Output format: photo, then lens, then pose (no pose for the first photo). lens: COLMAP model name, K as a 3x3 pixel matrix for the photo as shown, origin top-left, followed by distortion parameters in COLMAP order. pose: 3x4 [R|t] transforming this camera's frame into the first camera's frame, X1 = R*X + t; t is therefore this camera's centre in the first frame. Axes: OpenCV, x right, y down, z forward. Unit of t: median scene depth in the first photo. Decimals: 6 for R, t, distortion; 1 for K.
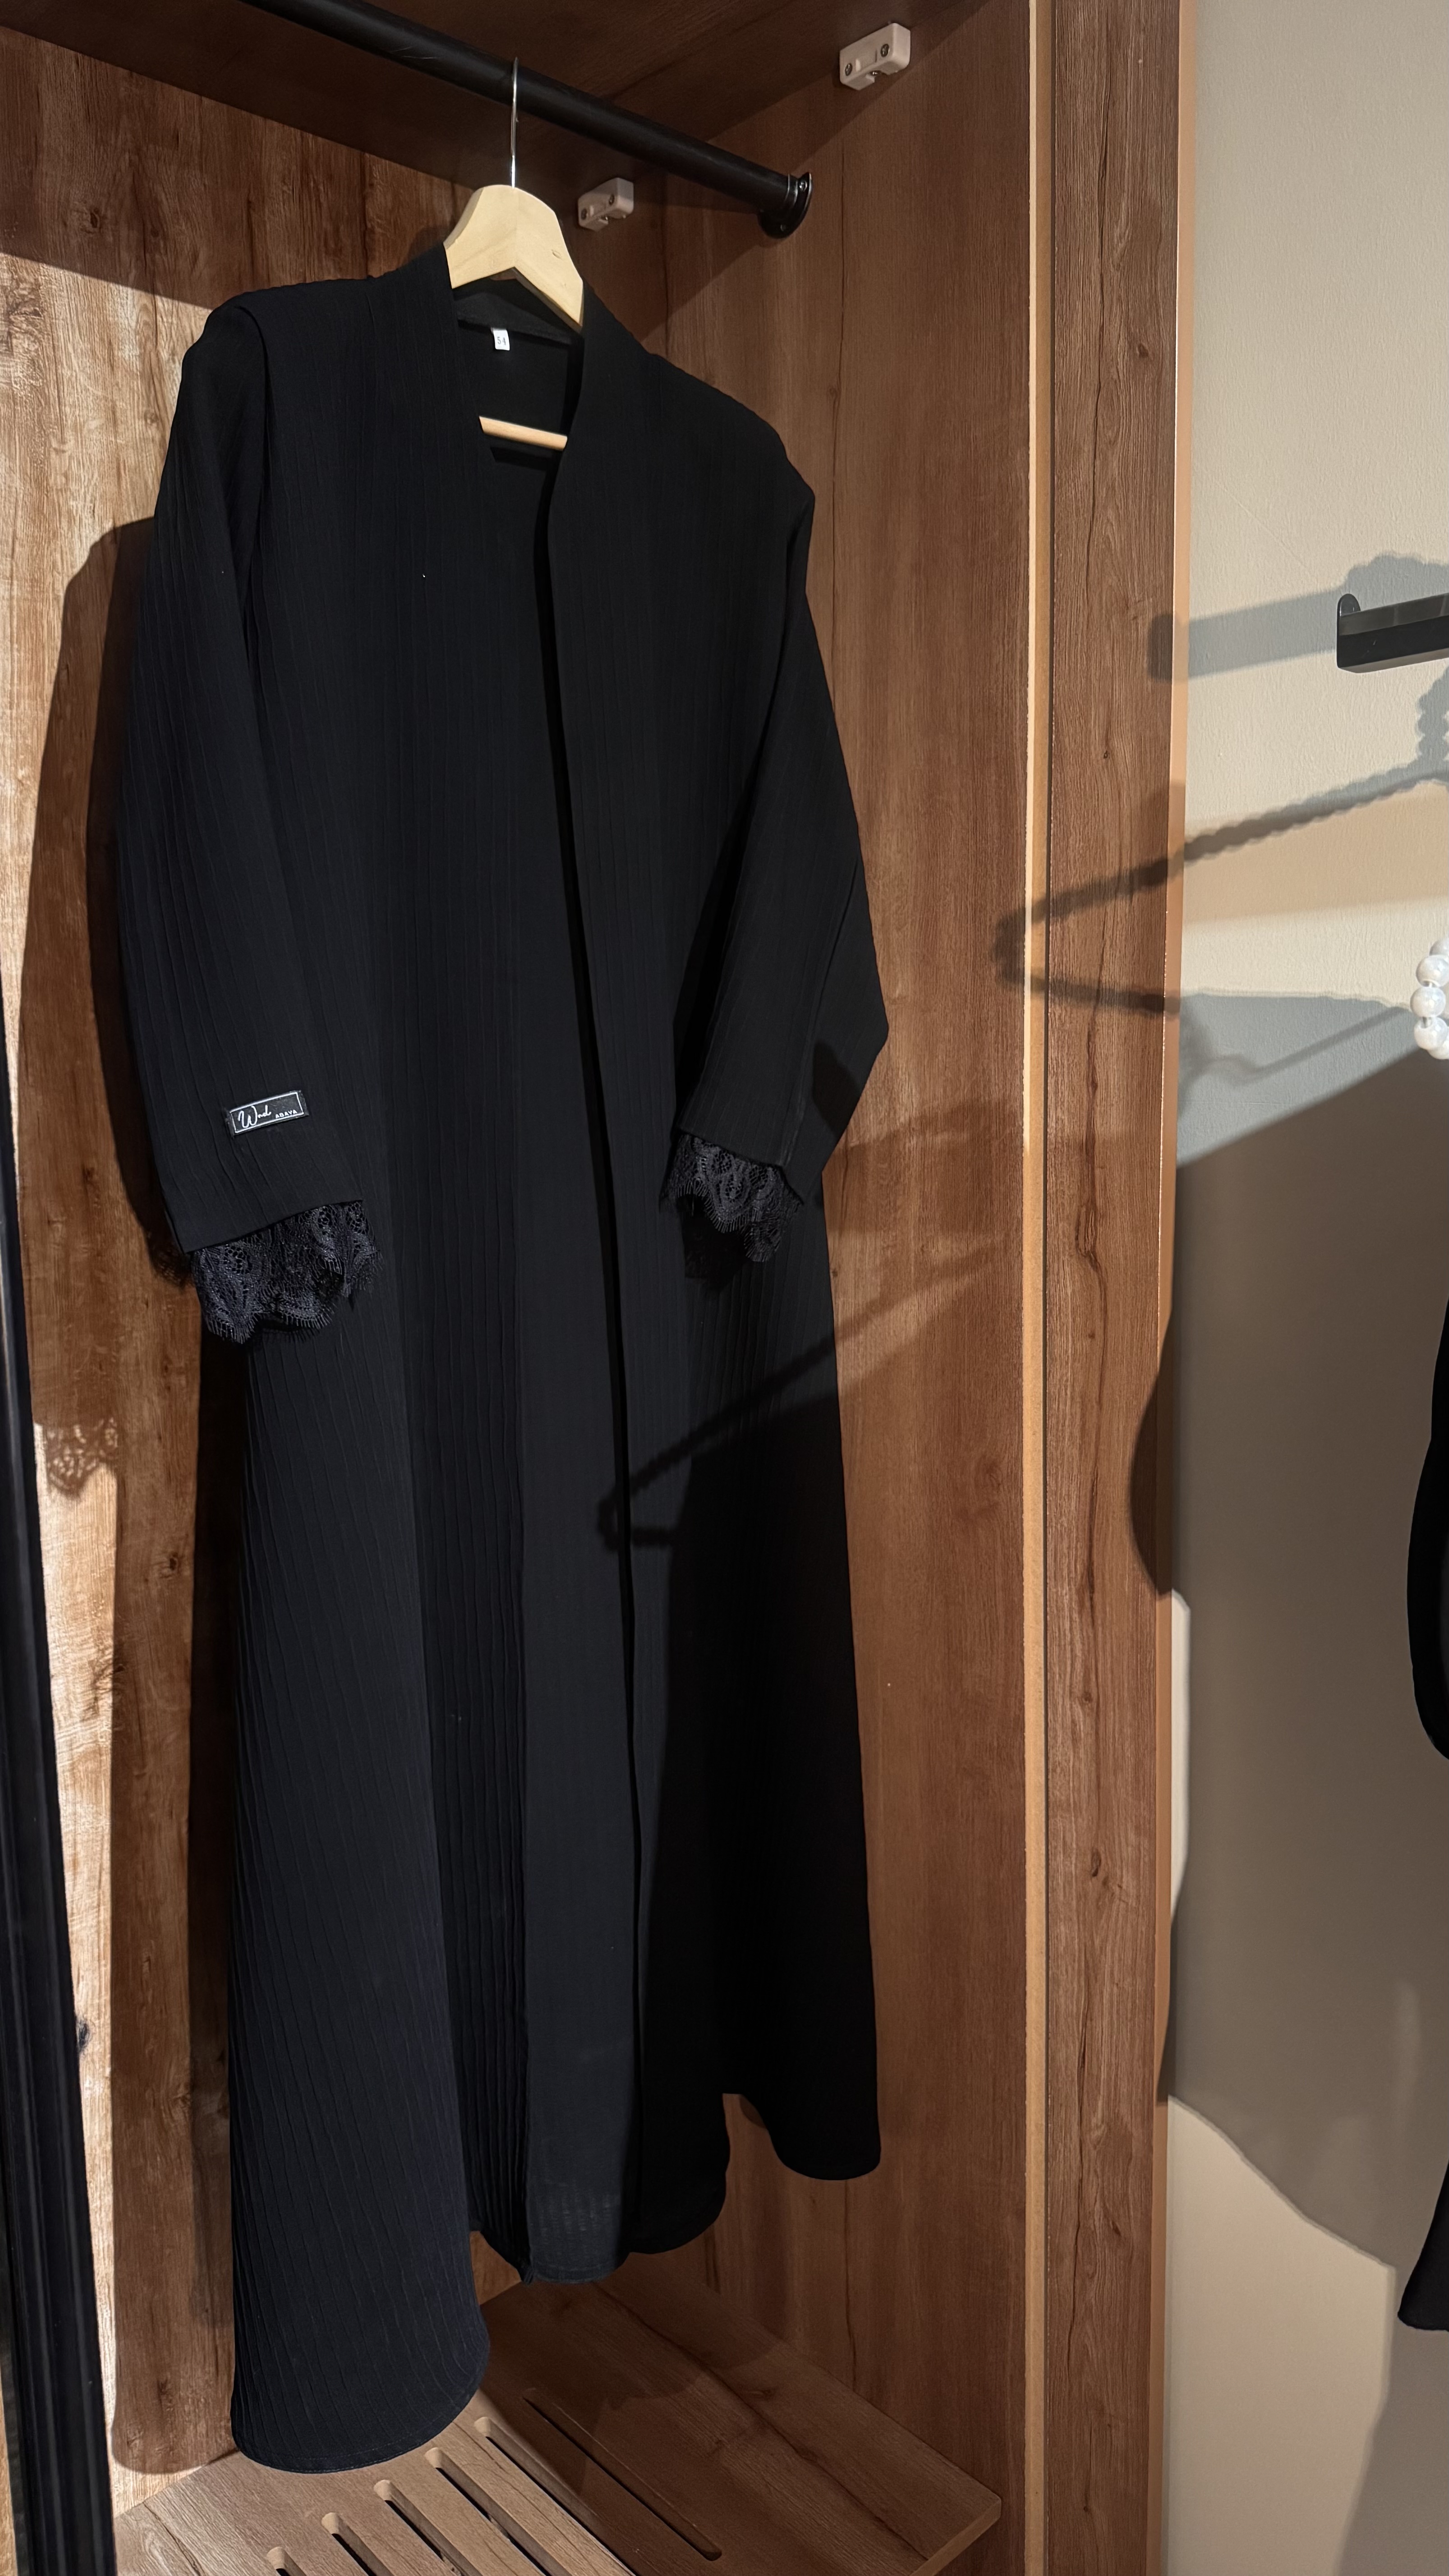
lens RADIAL K [[1843.5, 0, 719.0], [0, 1843.5, 1337.5], [0, 0, 1]] dist [0.106546, -0.162083]
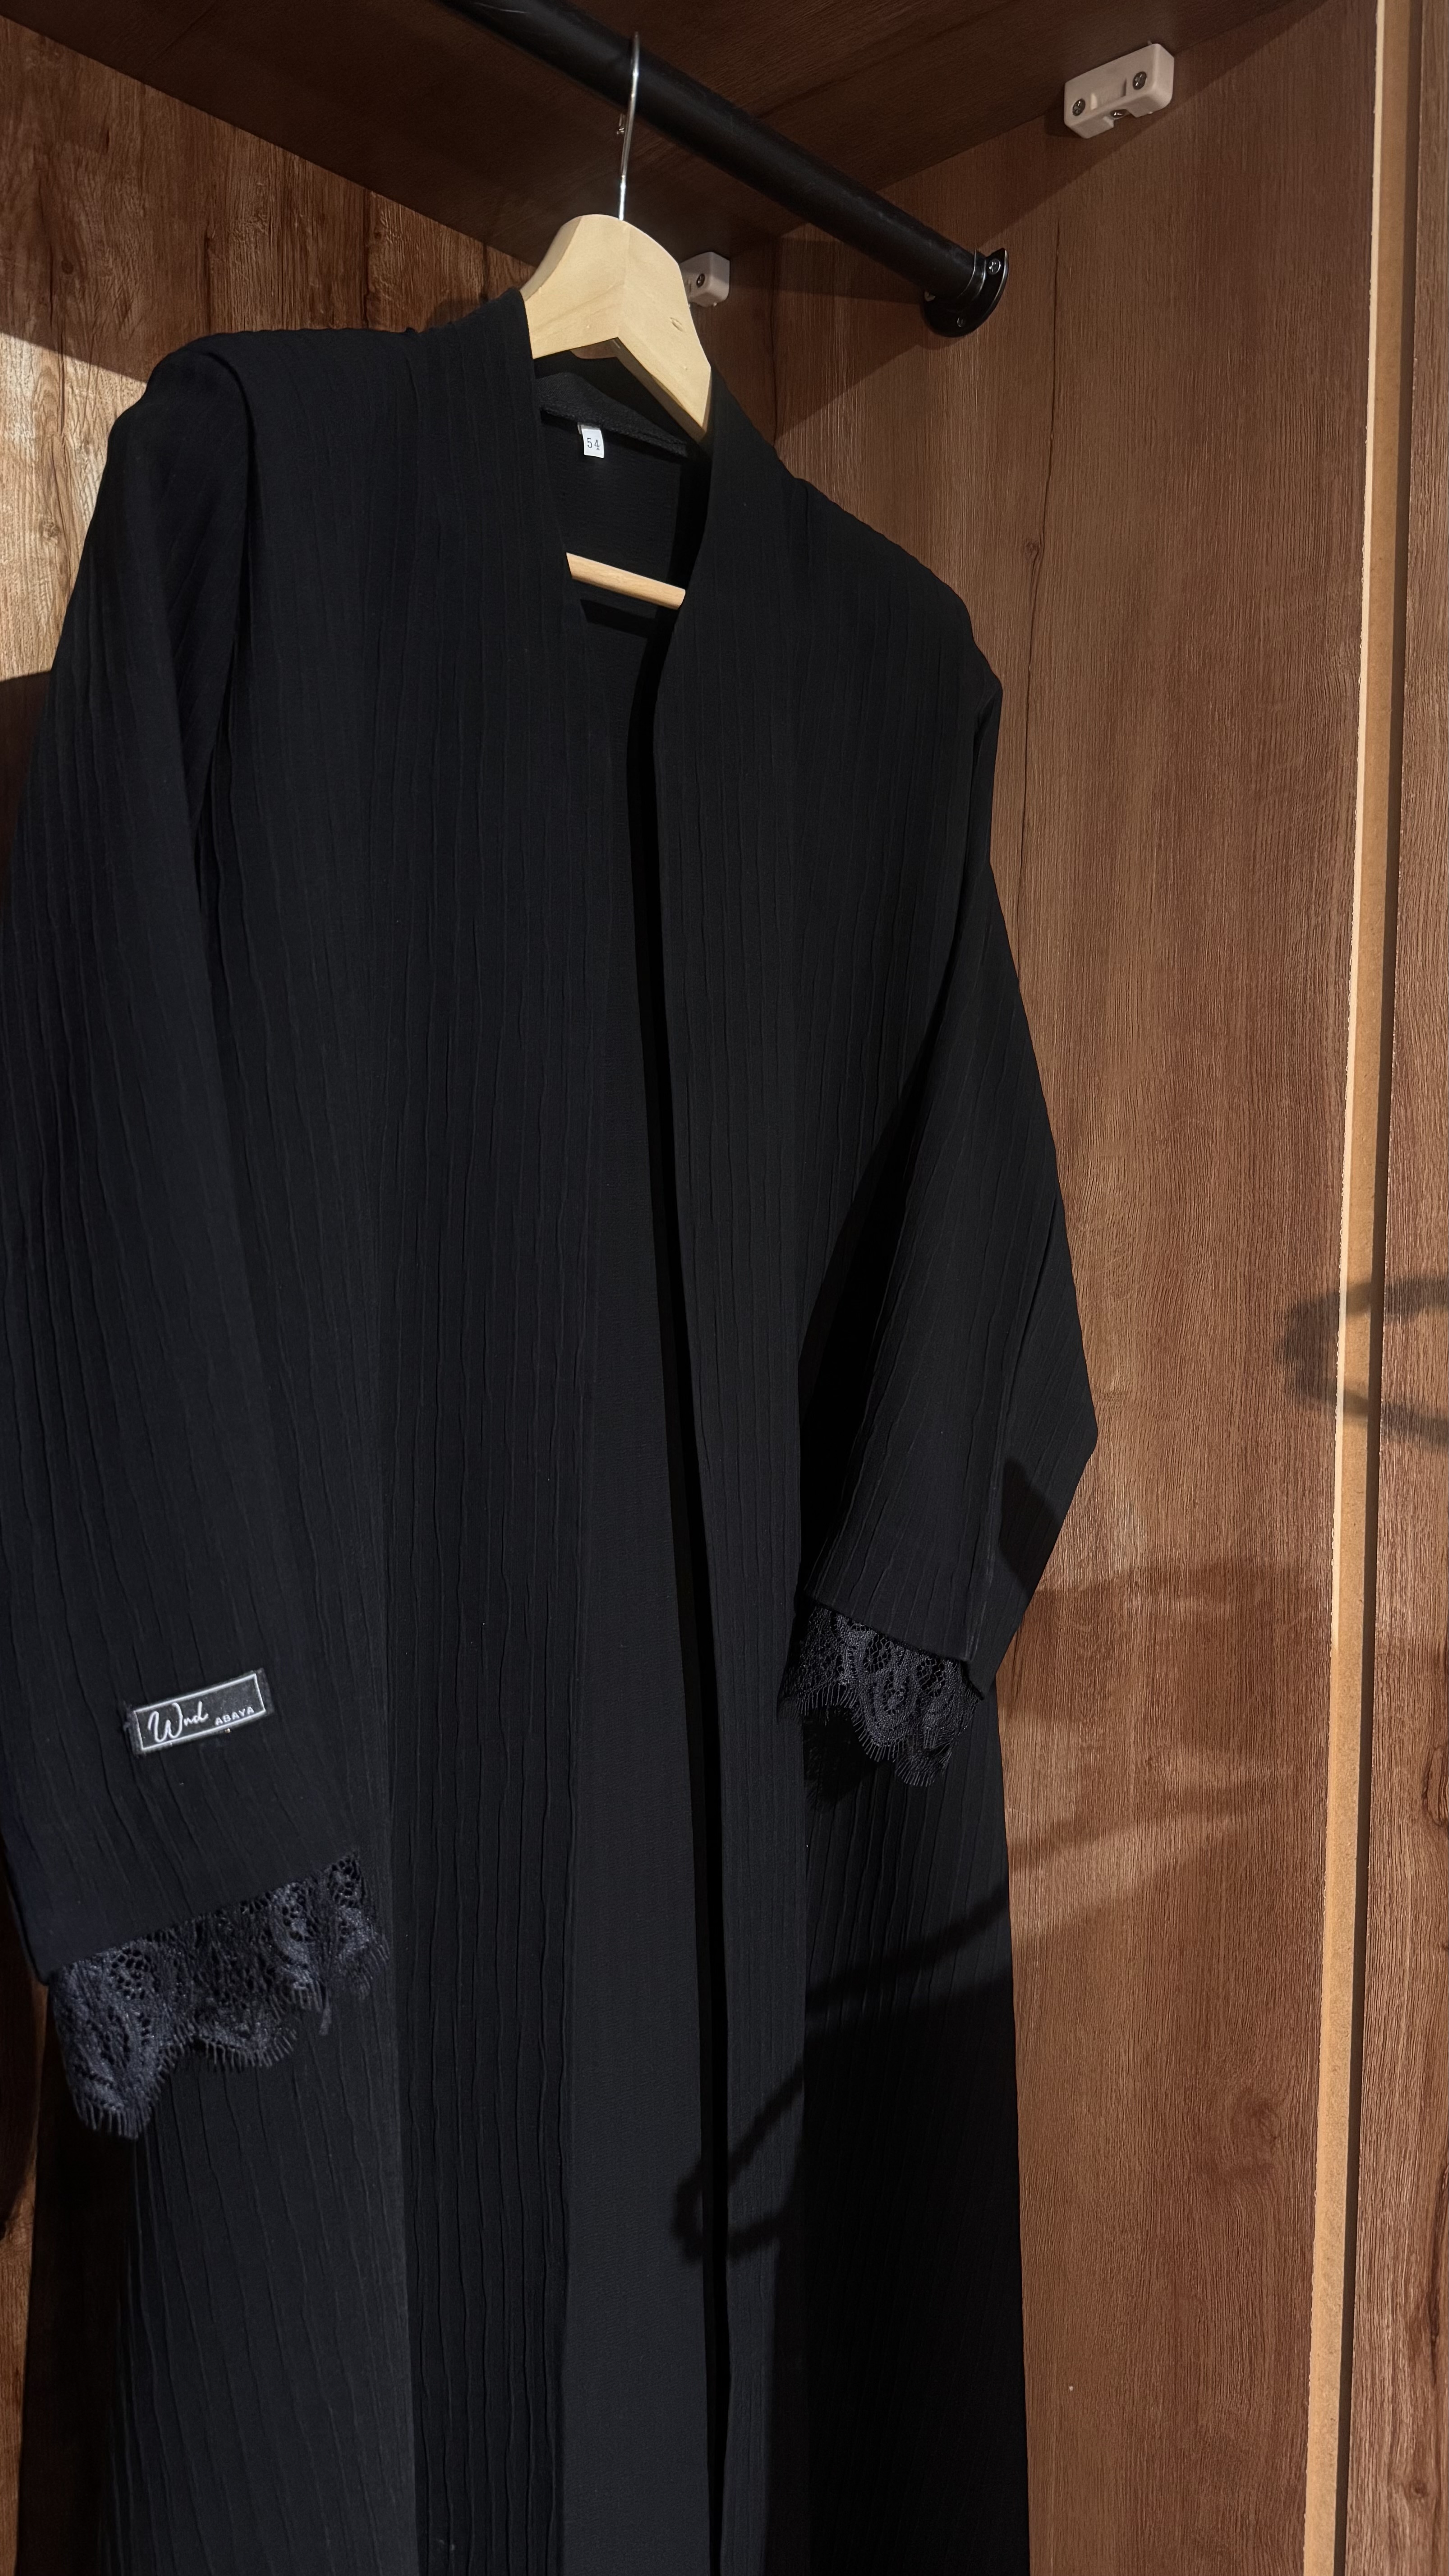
lens RADIAL K [[1843.5, 0, 719.0], [0, 1843.5, 1337.5], [0, 0, 1]] dist [0.106546, -0.162083]
pose [[0.997286, 0.024840, 0.069301, -0.102116], [-0.019640, 0.997010, -0.074729, -0.154759], [-0.070950, 0.073165, 0.994793, 0.332788]]
